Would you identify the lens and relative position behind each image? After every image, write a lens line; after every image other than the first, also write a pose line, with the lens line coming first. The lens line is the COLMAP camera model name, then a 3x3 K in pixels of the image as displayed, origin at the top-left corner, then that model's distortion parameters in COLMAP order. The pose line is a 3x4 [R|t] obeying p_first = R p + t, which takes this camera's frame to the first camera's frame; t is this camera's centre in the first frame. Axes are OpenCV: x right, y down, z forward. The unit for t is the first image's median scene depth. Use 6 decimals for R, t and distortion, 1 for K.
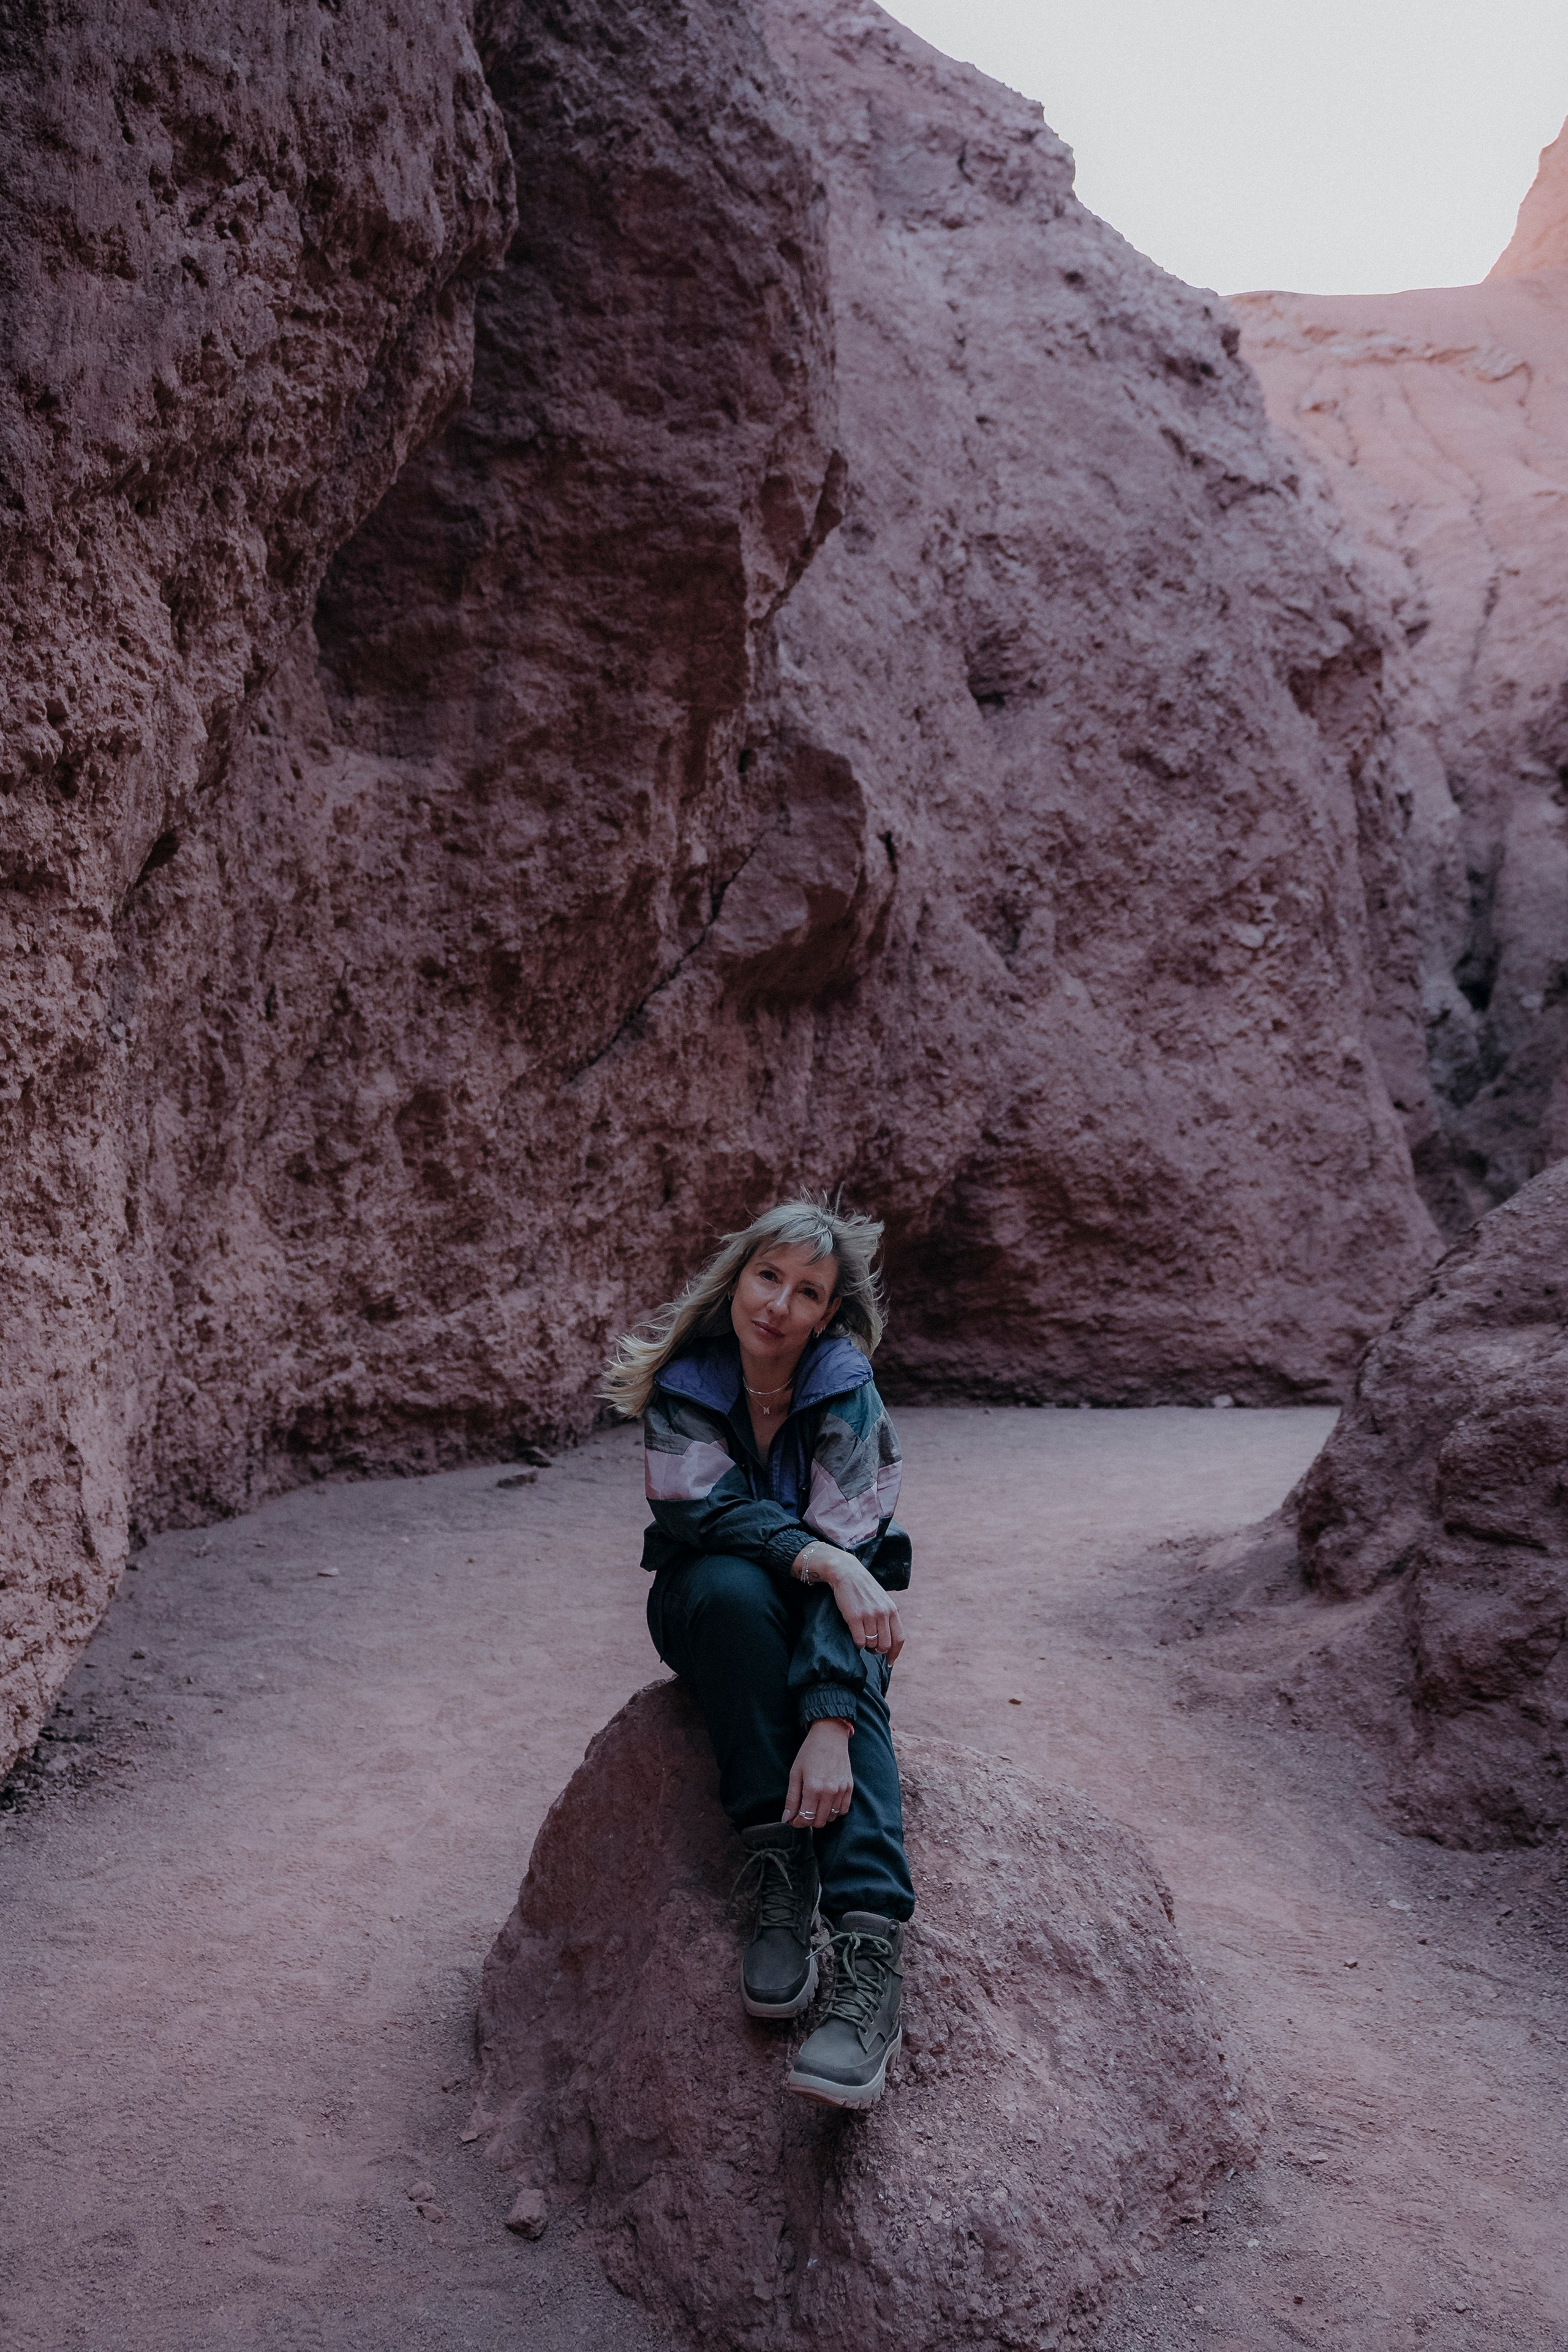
lens RADIAL K [[1824.1, 0, 752.0], [0, 1824.1, 1149.1], [0, 0, 1]] dist [-0.000515, 0.017117]
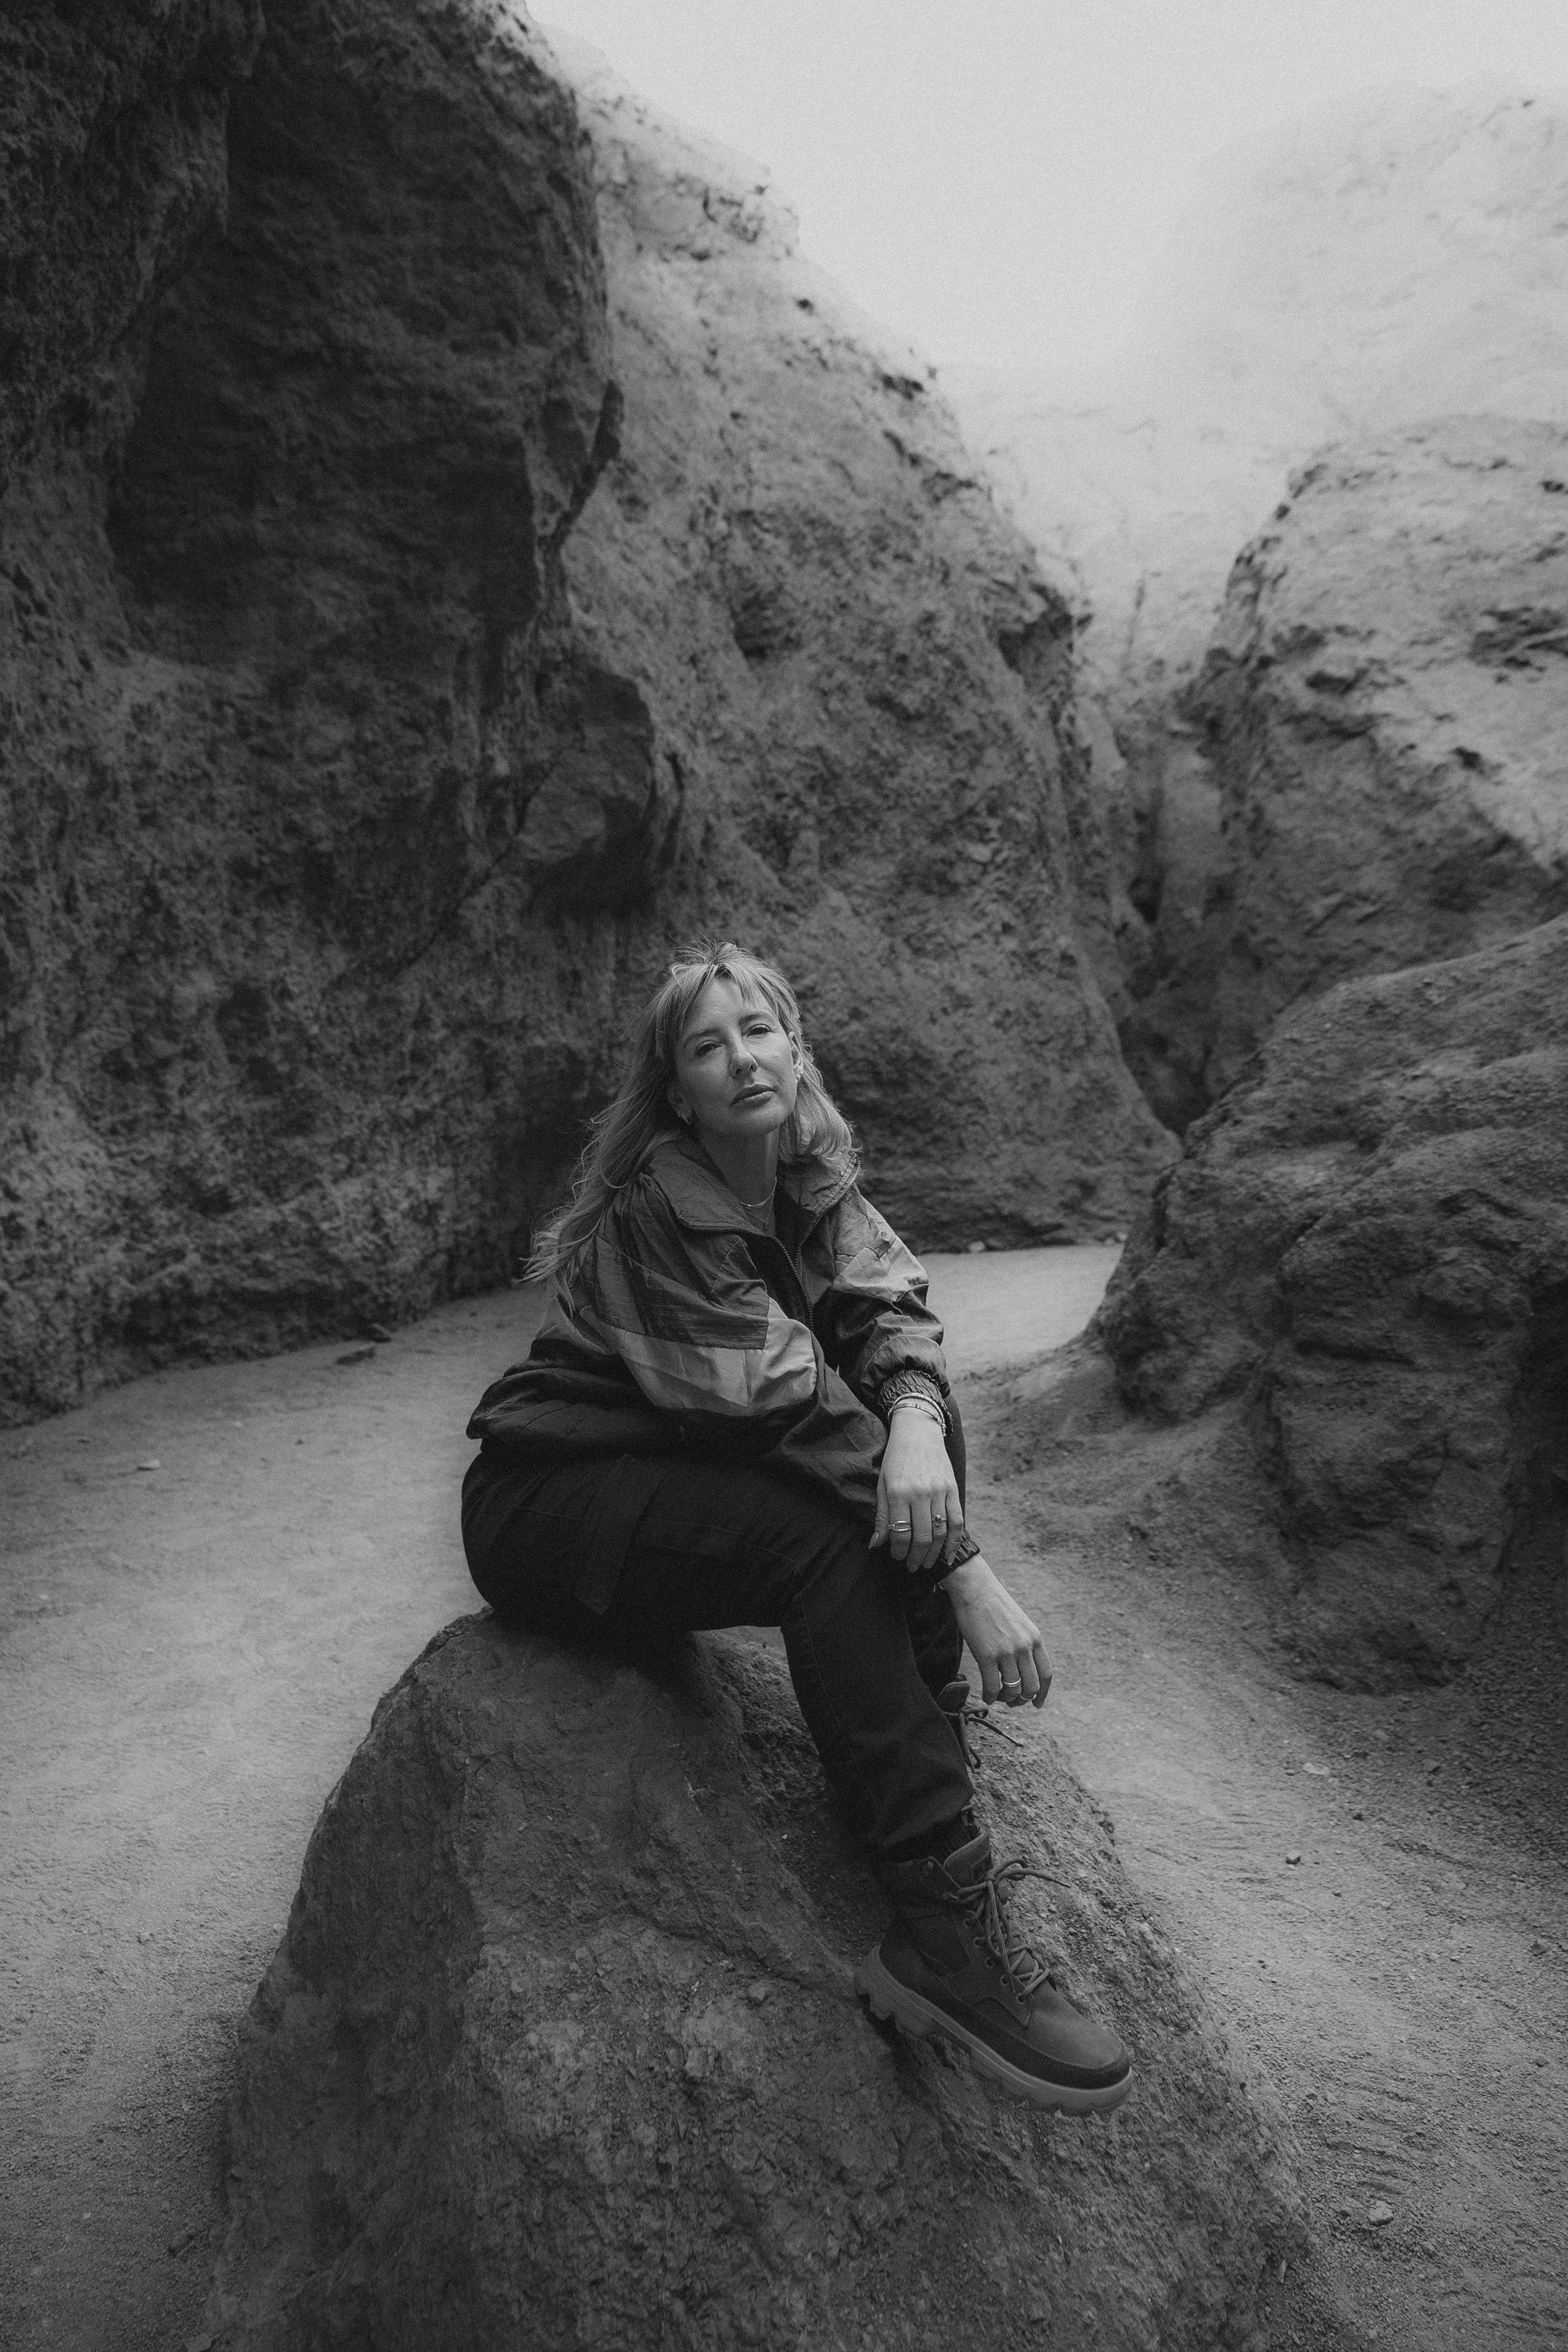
lens RADIAL K [[1520.3, 0, 725.8], [0, 1520.3, 1090.4], [0, 0, 1]] dist [-0.006067, 0.008796]
pose [[0.993437, -0.047966, 0.103833, -0.000127], [0.045778, 0.998679, 0.023348, 0.015888], [-0.104816, -0.018442, 0.994321, 0.097824]]
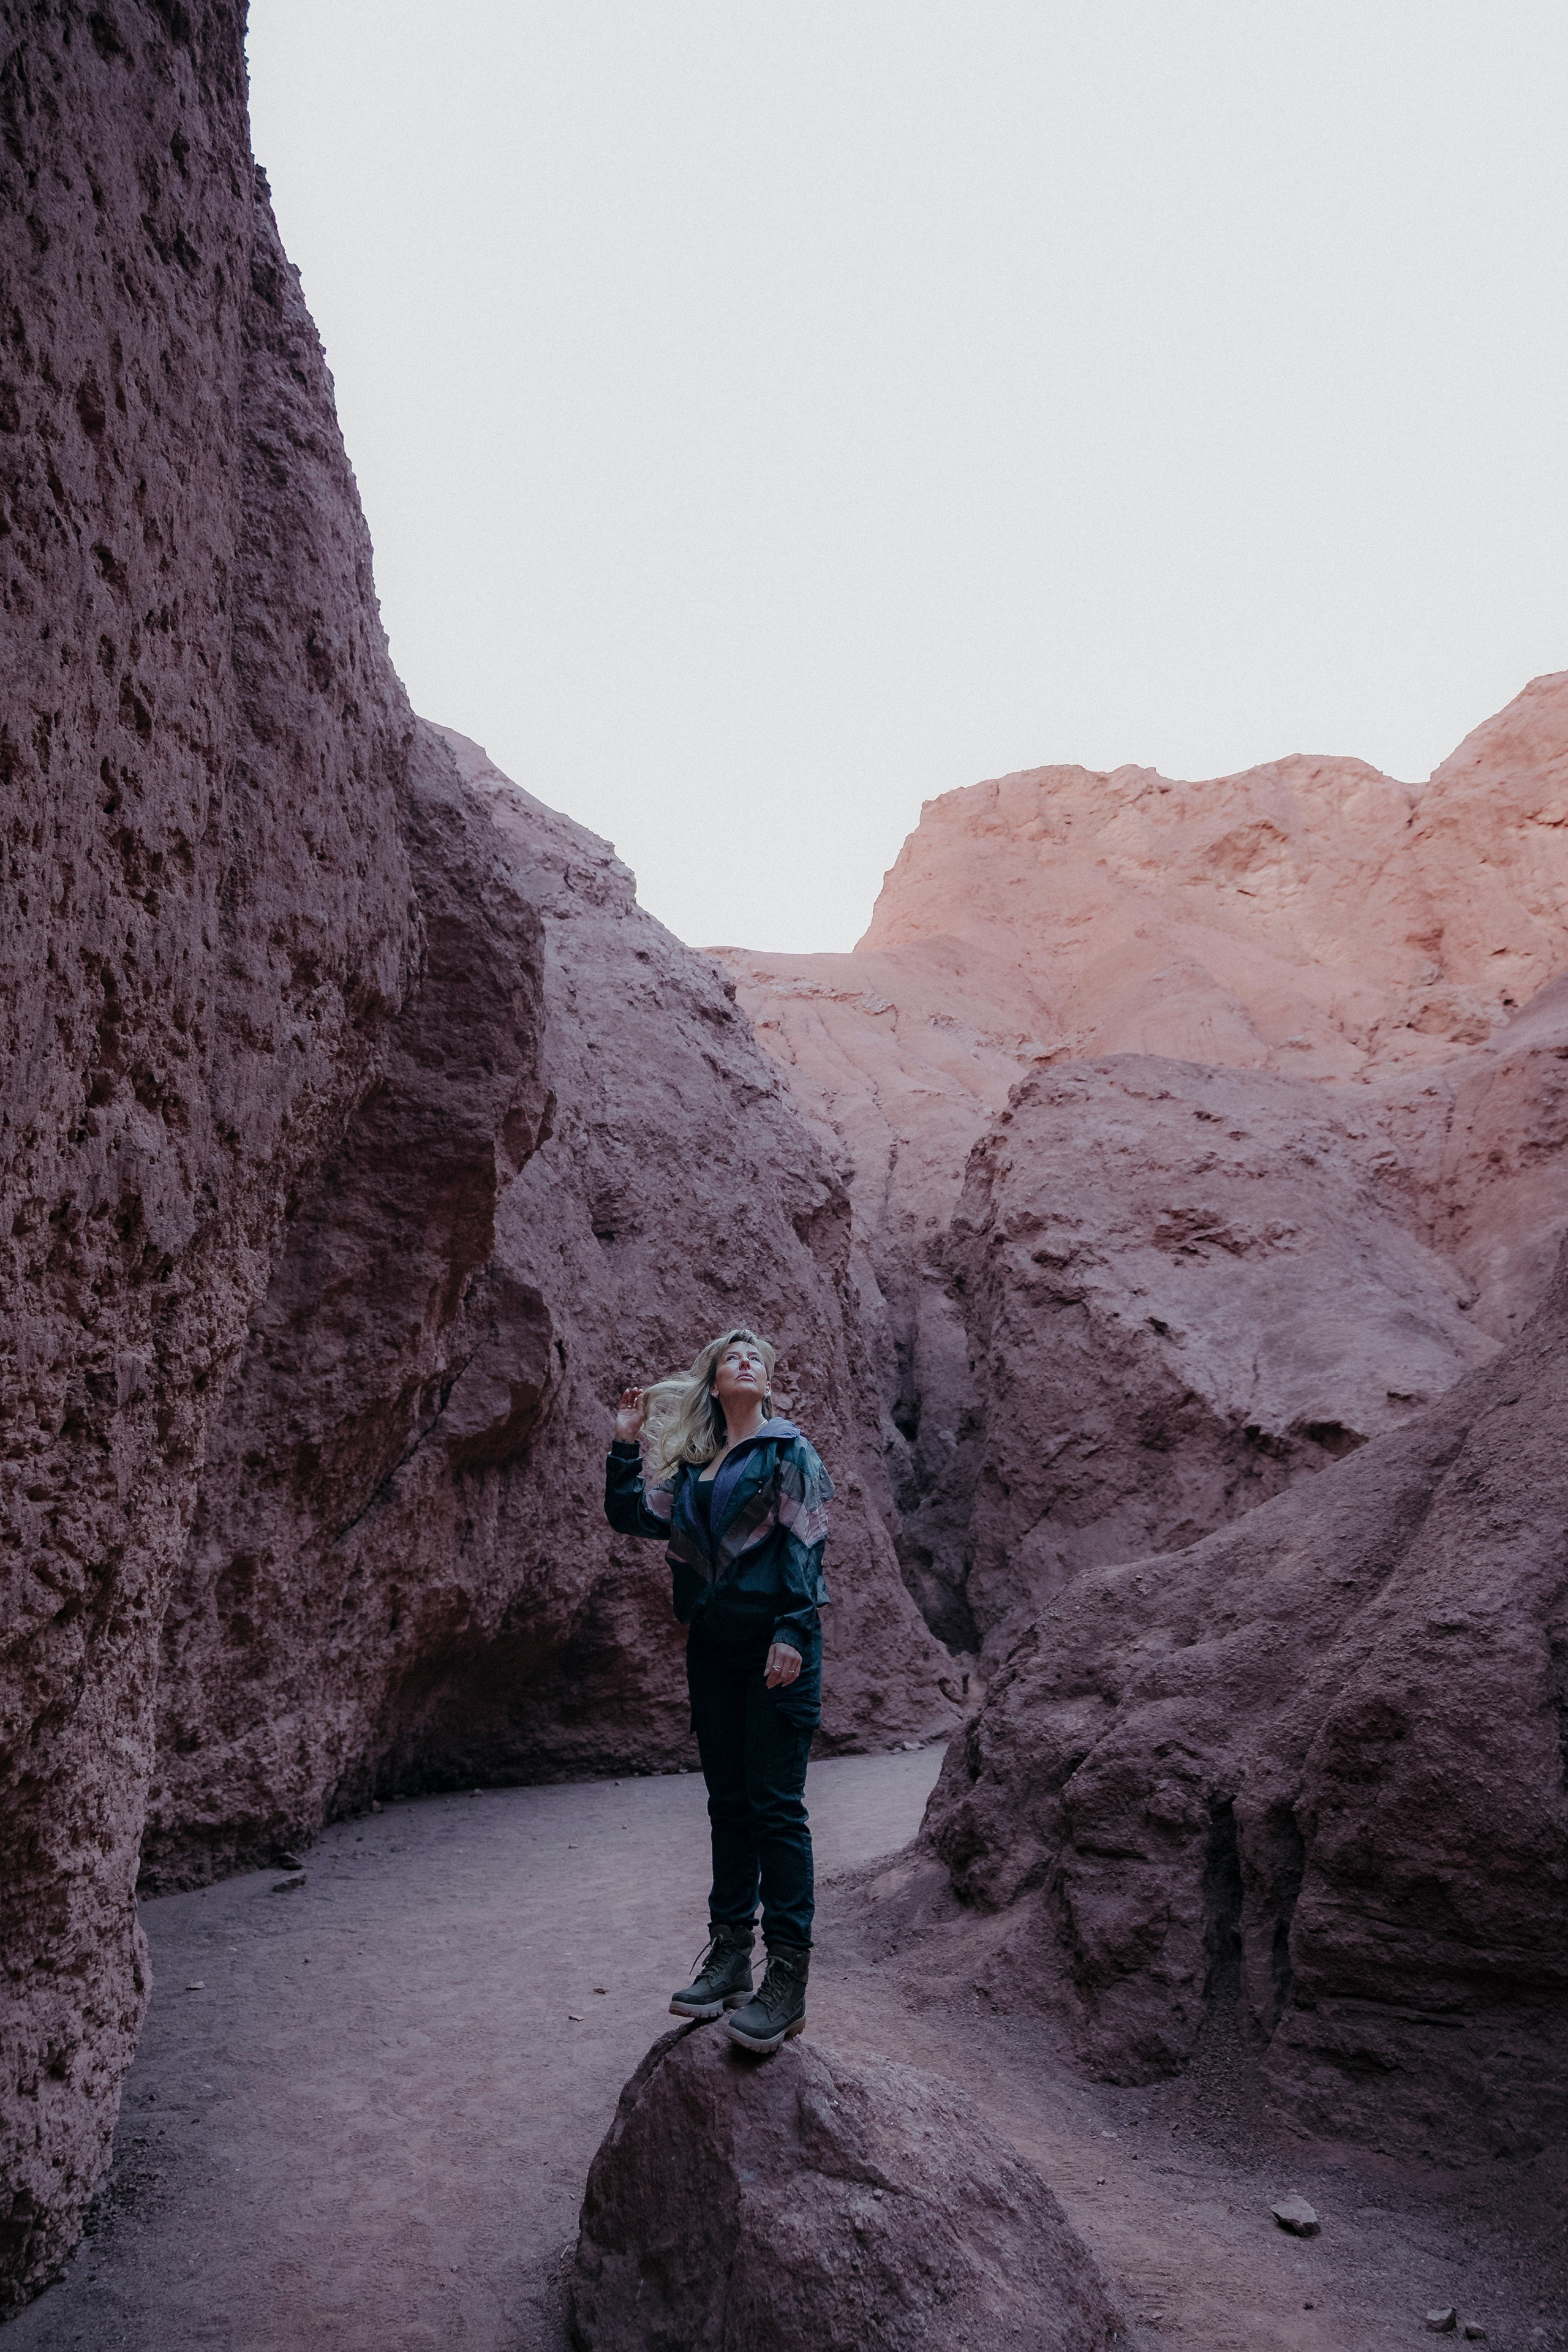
lens RADIAL K [[1362.5, 0, 793.7], [0, 1362.5, 1176.6], [0, 0, 1]] dist [-0.006788, 0.006519]
pose [[0.956490, 0.037974, 0.289284, -0.082886], [0.041171, 0.964007, -0.262671, -0.019596], [-0.288847, 0.263152, 0.920499, -0.051850]]
